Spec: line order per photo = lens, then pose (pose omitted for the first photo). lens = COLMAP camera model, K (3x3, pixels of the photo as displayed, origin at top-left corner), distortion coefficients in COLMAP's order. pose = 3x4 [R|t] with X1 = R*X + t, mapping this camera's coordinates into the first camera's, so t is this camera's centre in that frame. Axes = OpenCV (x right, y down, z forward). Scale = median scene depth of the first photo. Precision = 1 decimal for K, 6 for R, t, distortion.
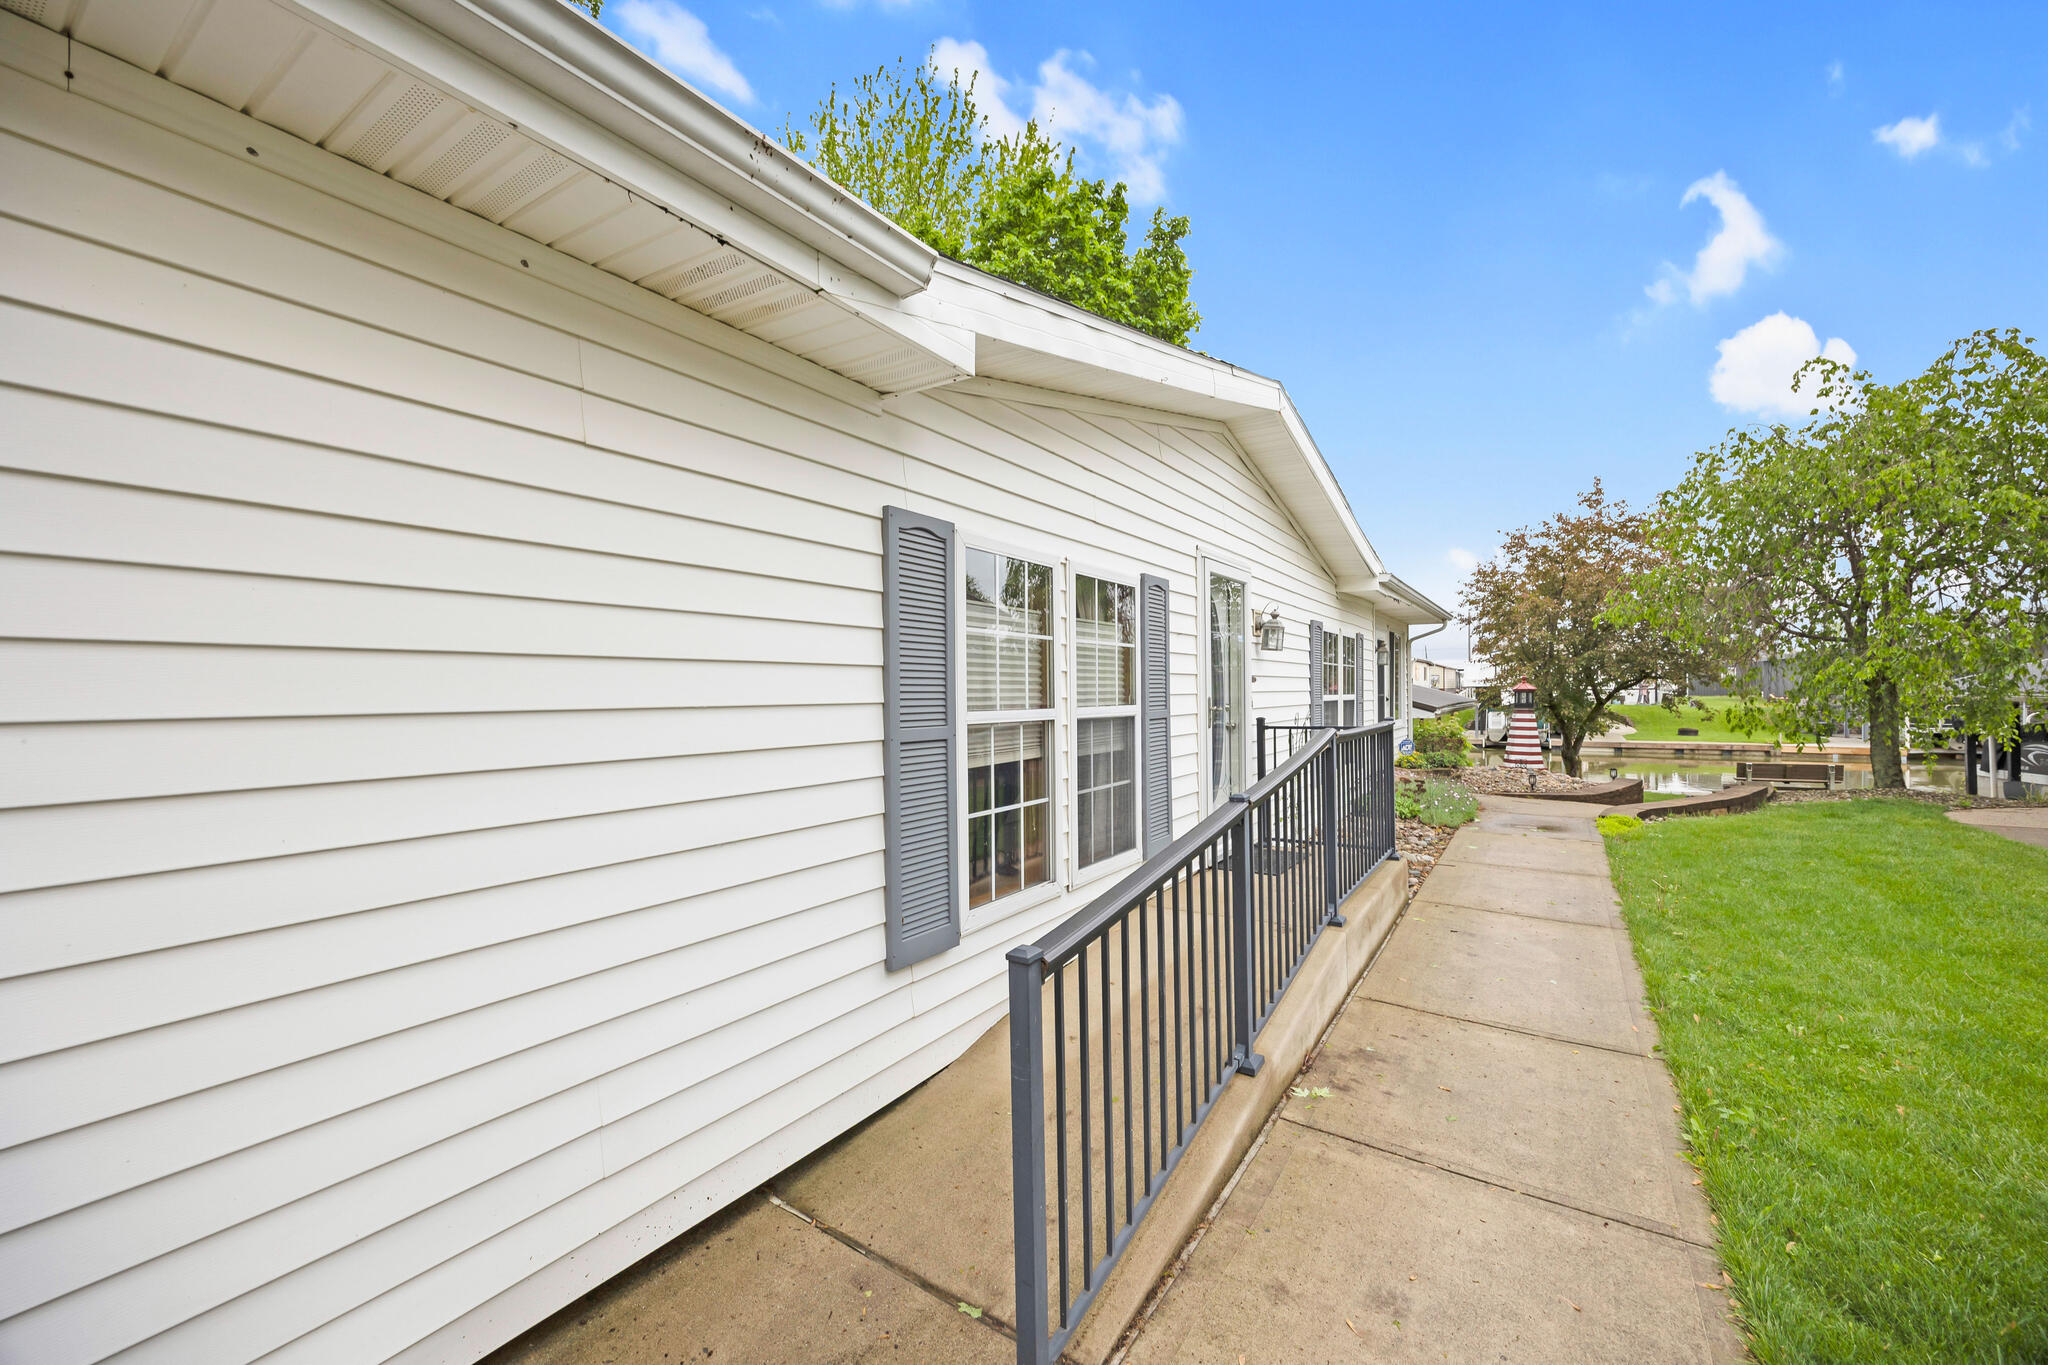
lens RADIAL K [[783.4, 0, 1018.8], [0, 783.4, 695.8], [0, 0, 1]] dist [-0.004659, 0.000429]
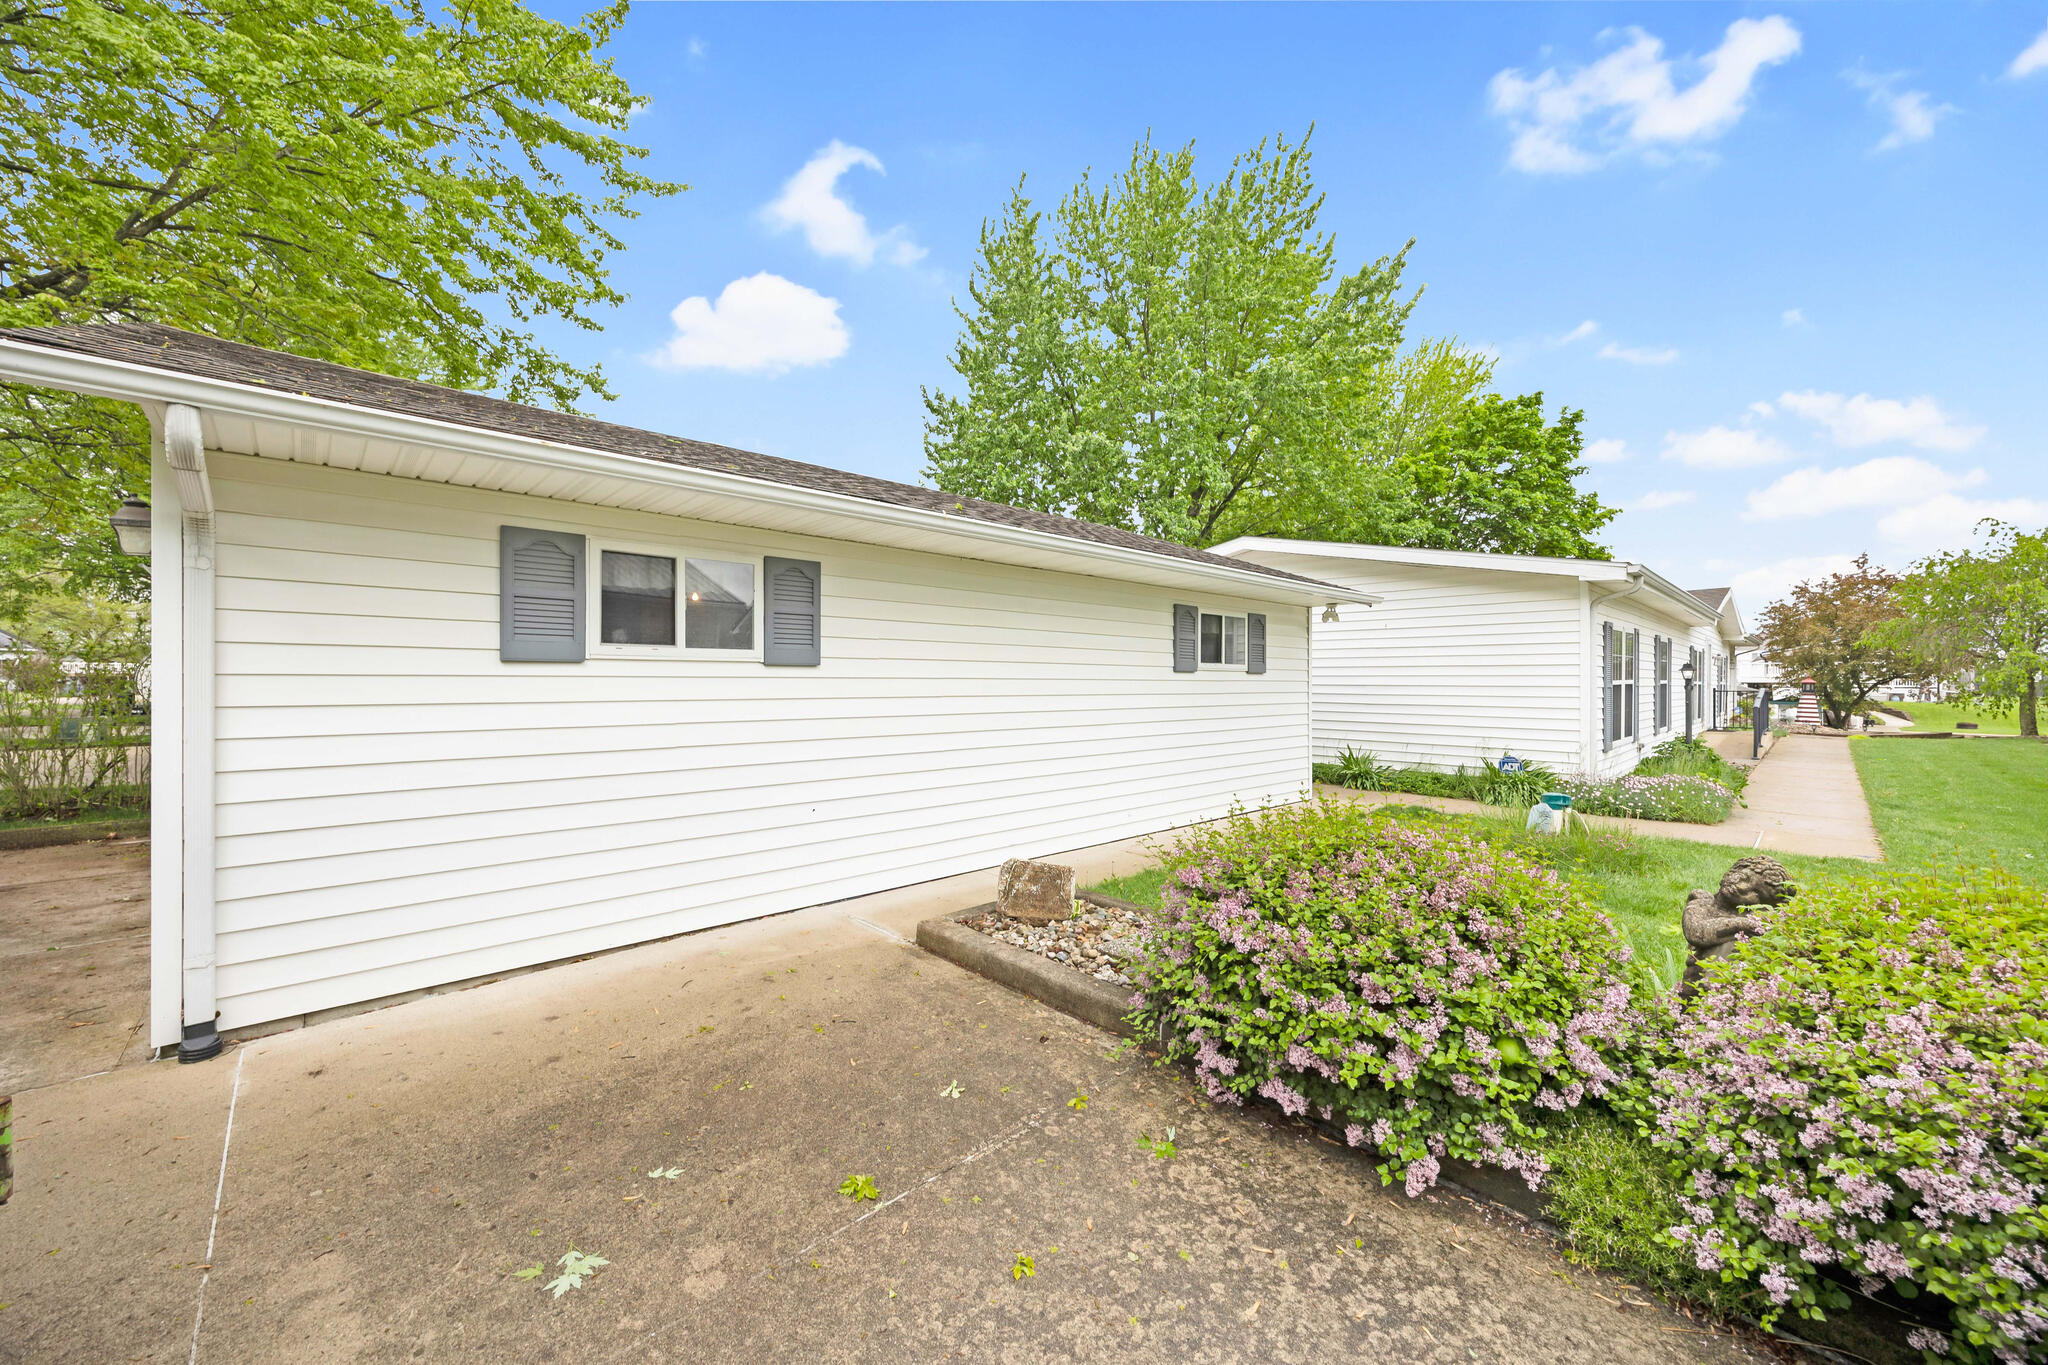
lens RADIAL K [[783.4, 0, 1019.6], [0, 783.4, 678.1], [0, 0, 1]] dist [-0.004659, 0.000429]
pose [[0.979204, 0.017049, -0.202160, -0.275338], [-0.018327, 0.999822, -0.004455, 0.007781], [0.202048, 0.008067, 0.979342, -0.403274]]
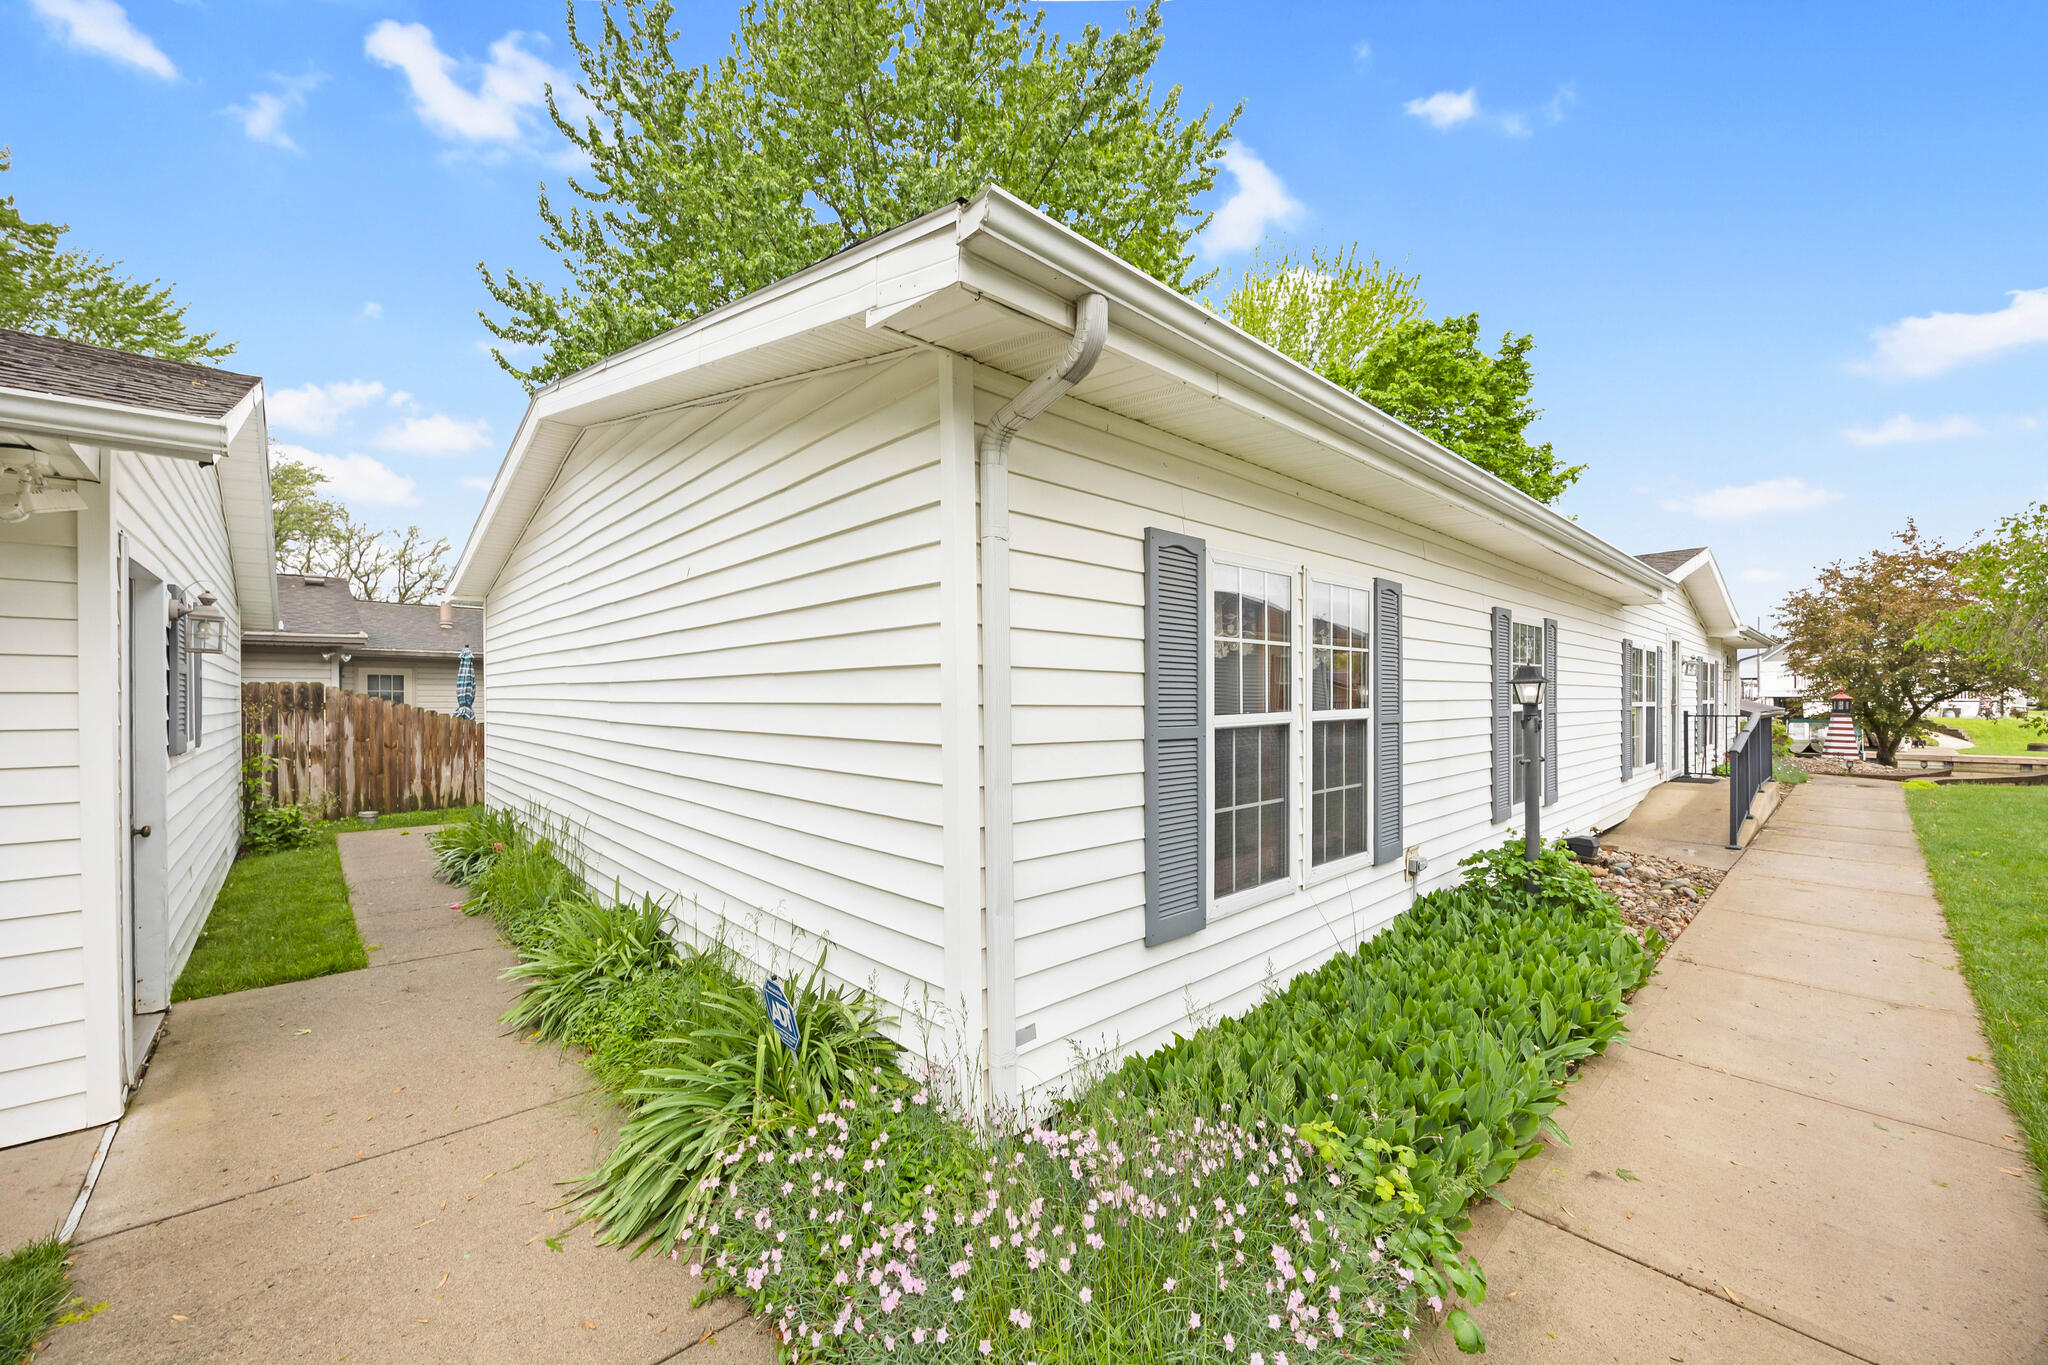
lens RADIAL K [[783.4, 0, 1037.5], [0, 783.4, 690.3], [0, 0, 1]] dist [-0.004659, 0.000429]
pose [[0.976460, 0.008953, -0.215512, -0.128263], [-0.011479, 0.999879, -0.010476, 0.002032], [0.215393, 0.012703, 0.976445, -0.187615]]
